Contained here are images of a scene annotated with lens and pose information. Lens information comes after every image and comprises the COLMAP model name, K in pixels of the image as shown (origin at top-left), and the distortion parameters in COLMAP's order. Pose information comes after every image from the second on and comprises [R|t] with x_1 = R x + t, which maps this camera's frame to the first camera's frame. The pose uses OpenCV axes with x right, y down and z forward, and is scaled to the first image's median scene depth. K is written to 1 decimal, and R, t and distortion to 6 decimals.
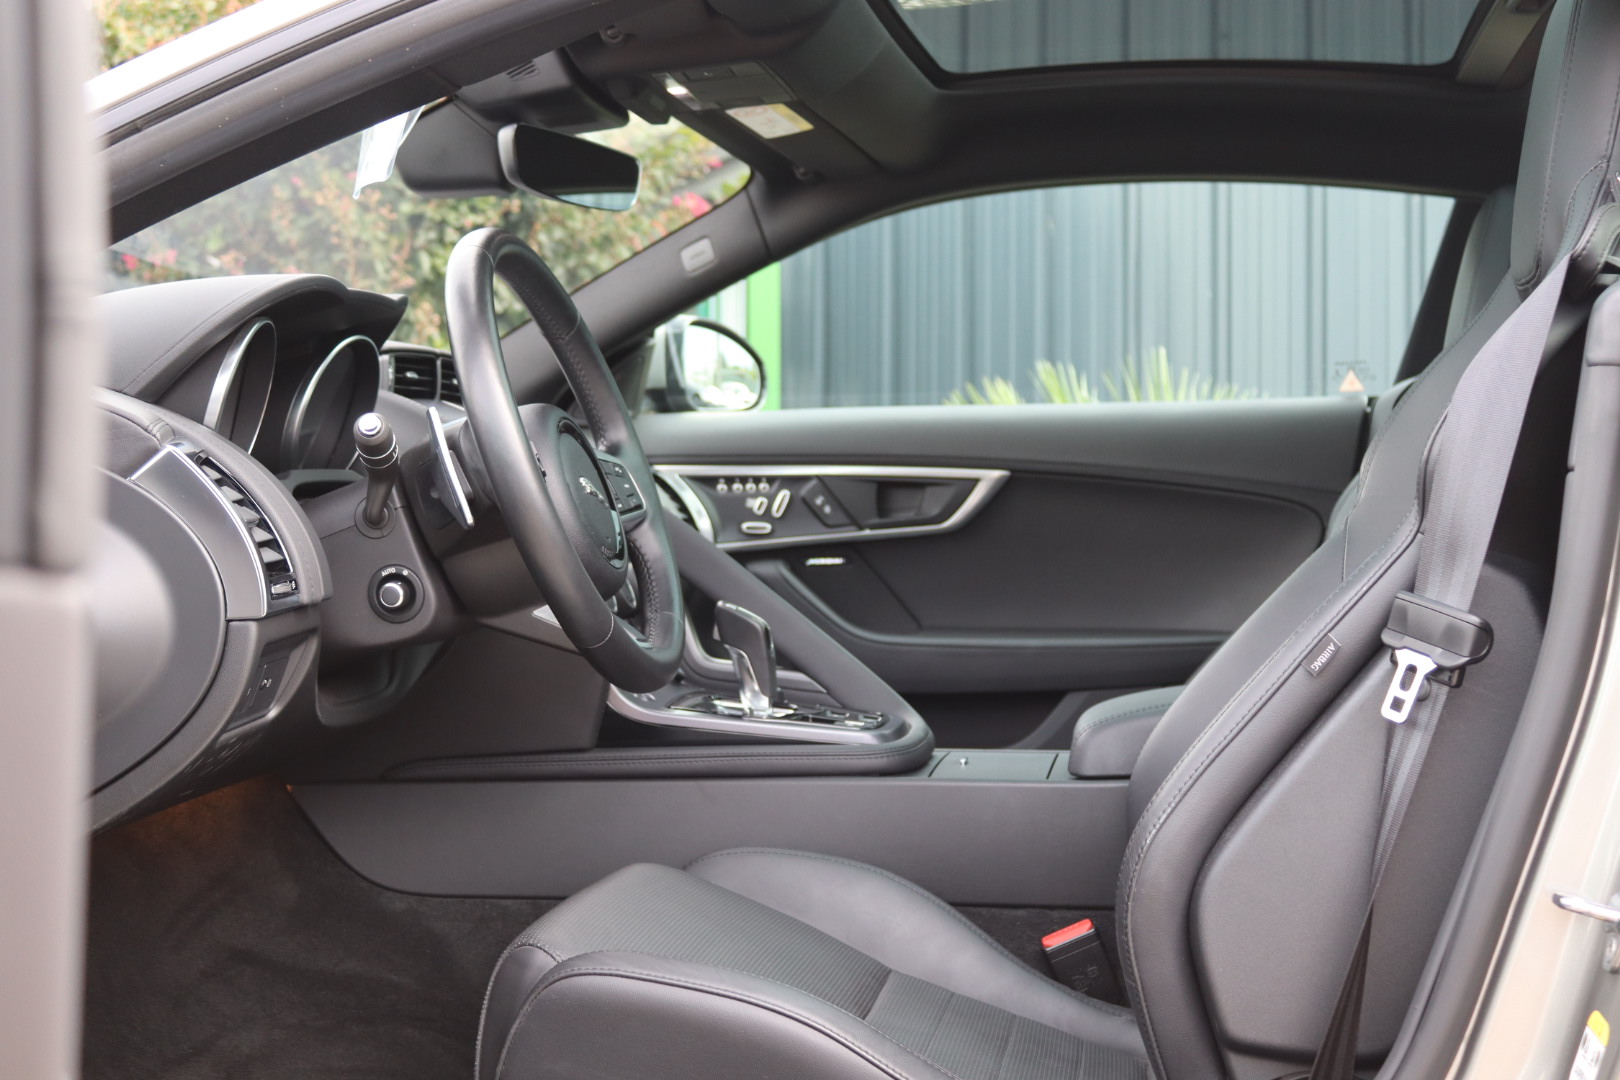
lens RADIAL K [[2166.0, 0, 813.8], [0, 2166.0, 541.2], [0, 0, 1]] dist [-0.033526, 0.000000]
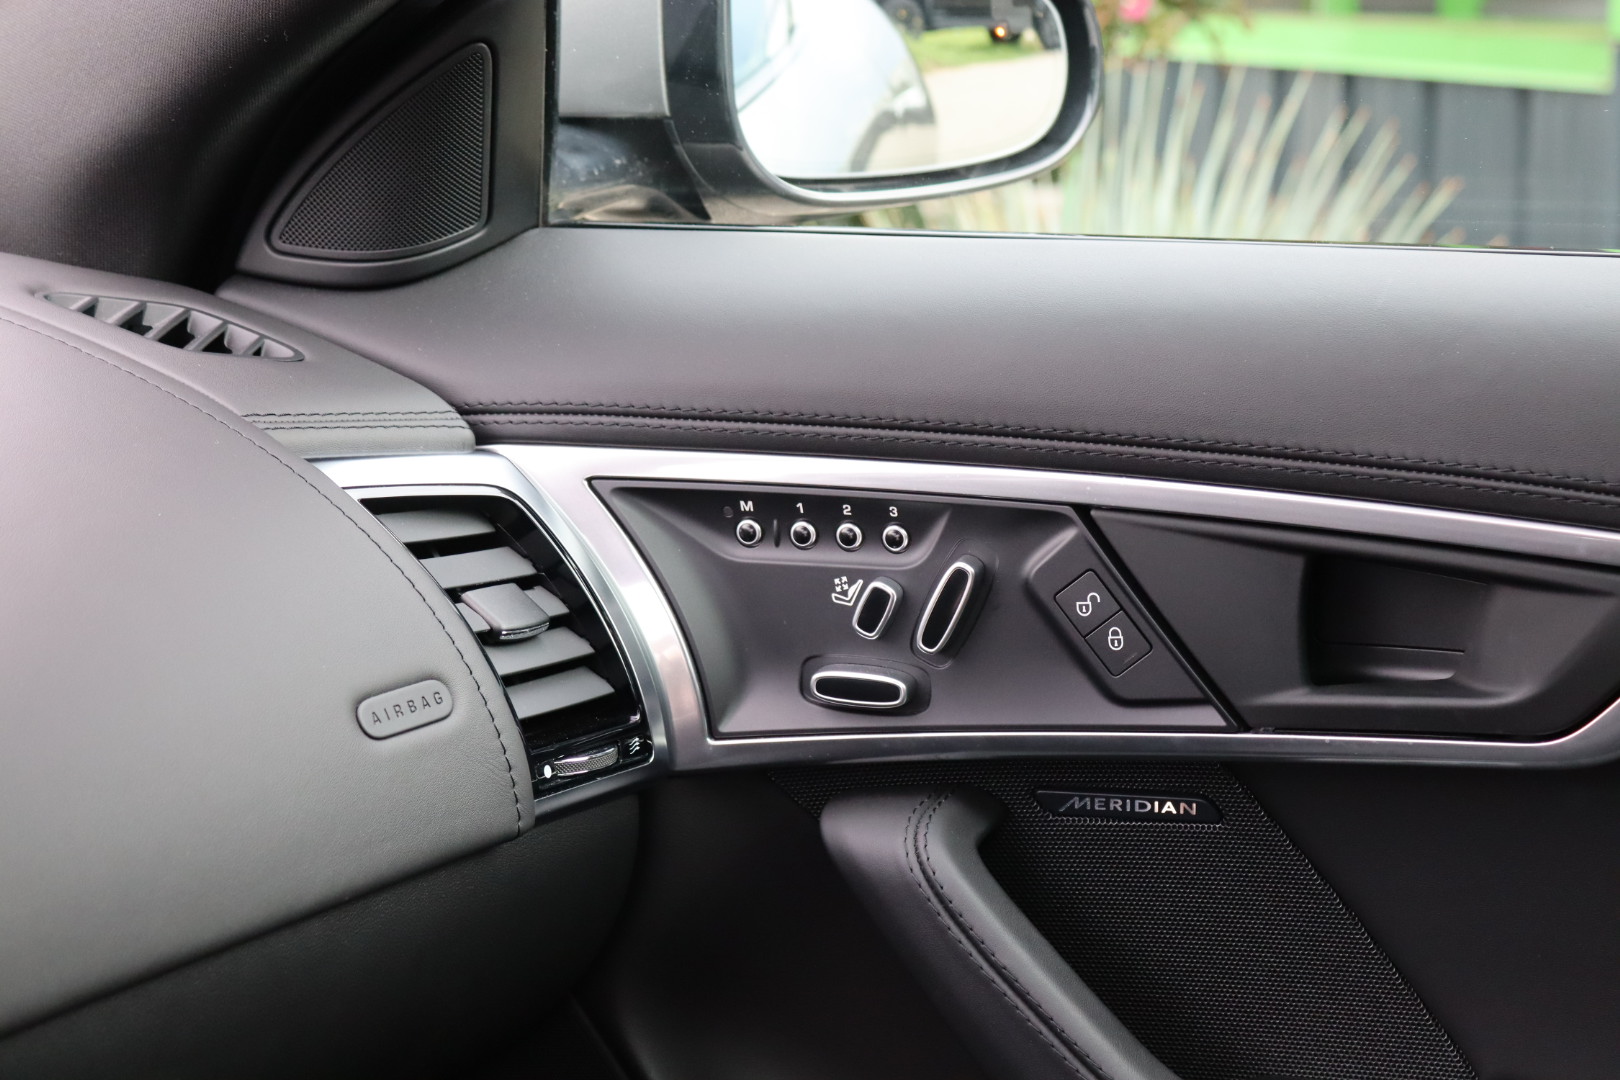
lens RADIAL K [[3267.4, 0, 810.4], [0, 3267.4, 538.7], [0, 0, 1]] dist [0.076253, 0.000000]
pose [[0.950751, 0.060608, -0.303972, 0.091489], [-0.010469, 0.986416, 0.163933, -0.091827], [0.309778, -0.152677, 0.938471, 0.614713]]
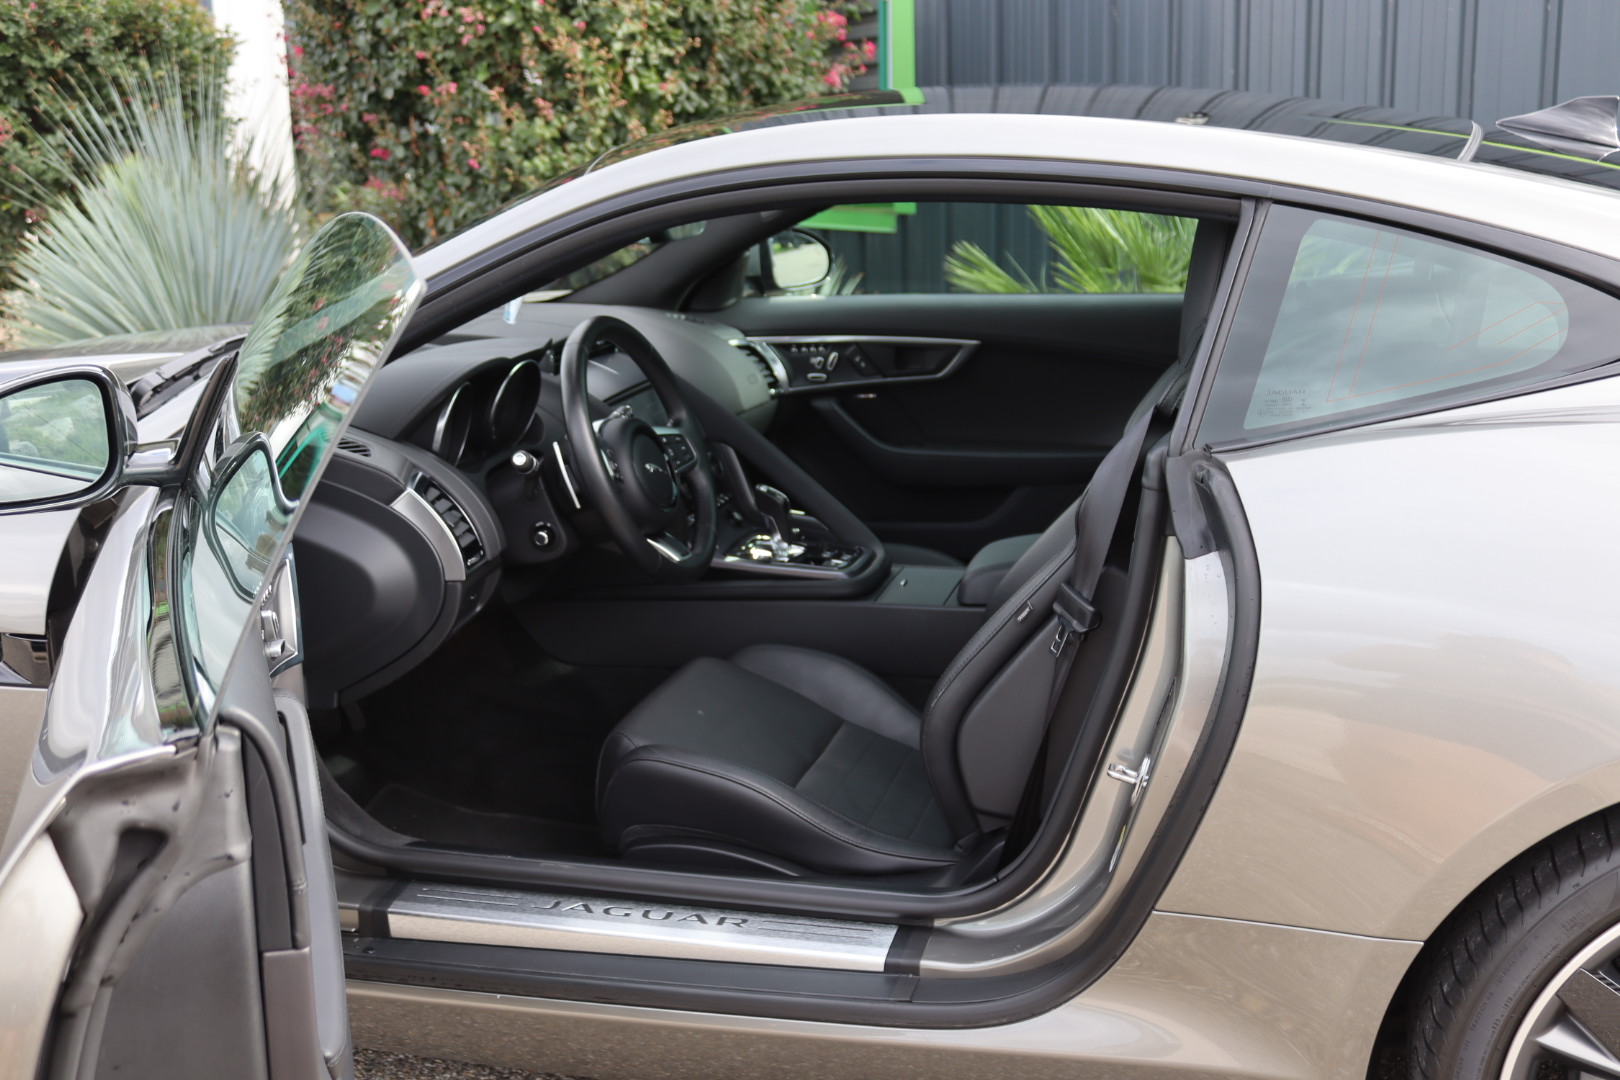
lens RADIAL K [[1705.6, 0, 809.5], [0, 1705.6, 538.3], [0, 0, 1]] dist [-0.044286, 0.000000]
pose [[0.993863, 0.002768, -0.110582, 0.101845], [0.021135, 0.976519, 0.214393, -0.153110], [0.108579, -0.215414, 0.970468, -0.193264]]
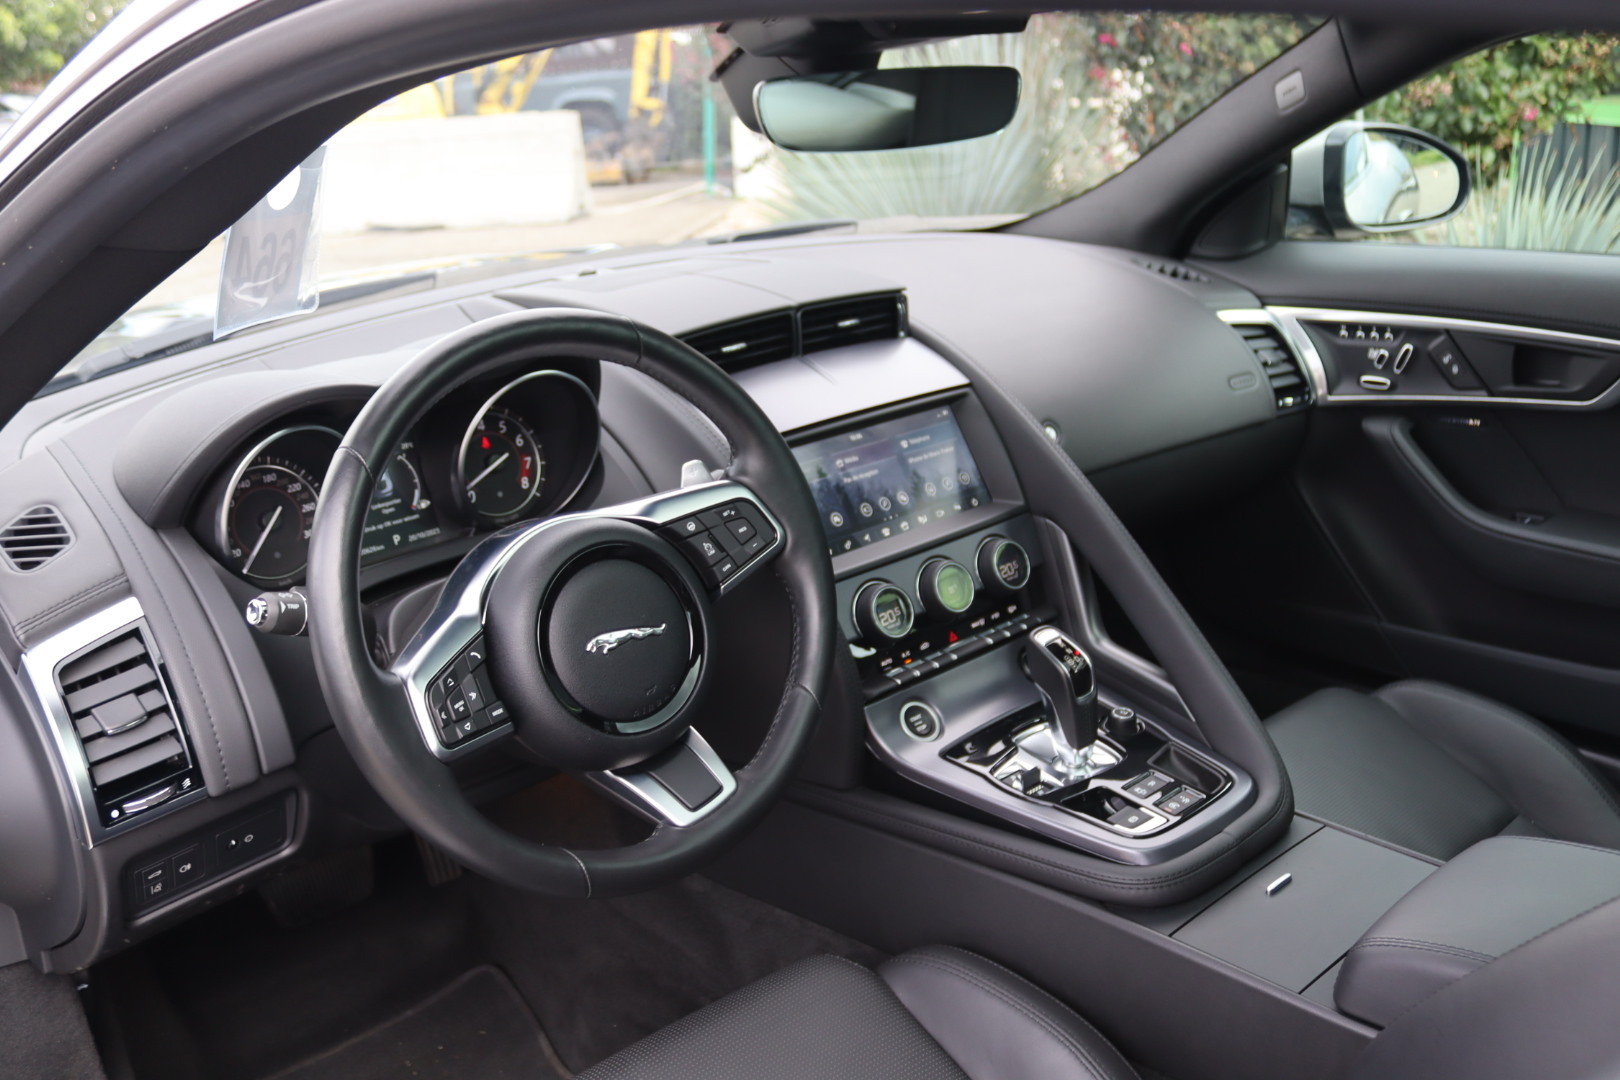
lens RADIAL K [[1504.8, 0, 822.2], [0, 1504.8, 546.7], [0, 0, 1]] dist [-0.088408, 0.000000]
pose [[0.787087, 0.154867, -0.597084, 0.174543], [0.034001, 0.955606, 0.292679, -0.131058], [0.615904, -0.250665, 0.746880, 0.370593]]
